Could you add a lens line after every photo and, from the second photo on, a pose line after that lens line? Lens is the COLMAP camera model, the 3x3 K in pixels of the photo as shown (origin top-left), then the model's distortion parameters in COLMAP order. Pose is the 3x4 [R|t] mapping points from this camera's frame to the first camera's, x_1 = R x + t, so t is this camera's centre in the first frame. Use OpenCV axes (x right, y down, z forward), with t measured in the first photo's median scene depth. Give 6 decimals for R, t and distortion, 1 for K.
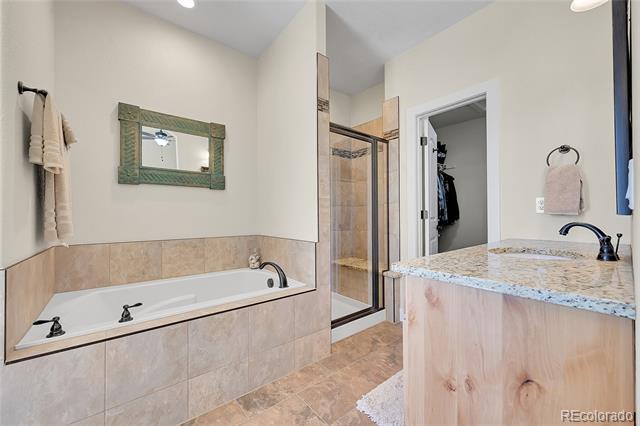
lens RADIAL K [[251.2, 0, 335.0], [0, 251.2, 214.8], [0, 0, 1]] dist [-0.002048, 0.000539]
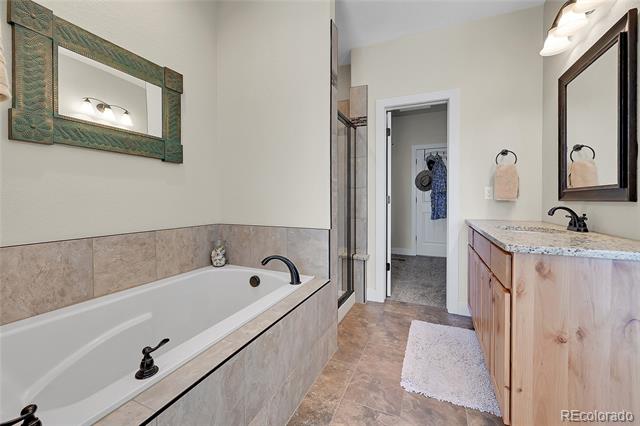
lens RADIAL K [[251.2, 0, 332.5], [0, 251.2, 203.4], [0, 0, 1]] dist [-0.002048, 0.000539]
pose [[0.891656, 0.000727, 0.452714, -0.467970], [-0.008770, 0.999839, 0.015668, 0.001290], [-0.452629, -0.017941, 0.891518, 0.179405]]
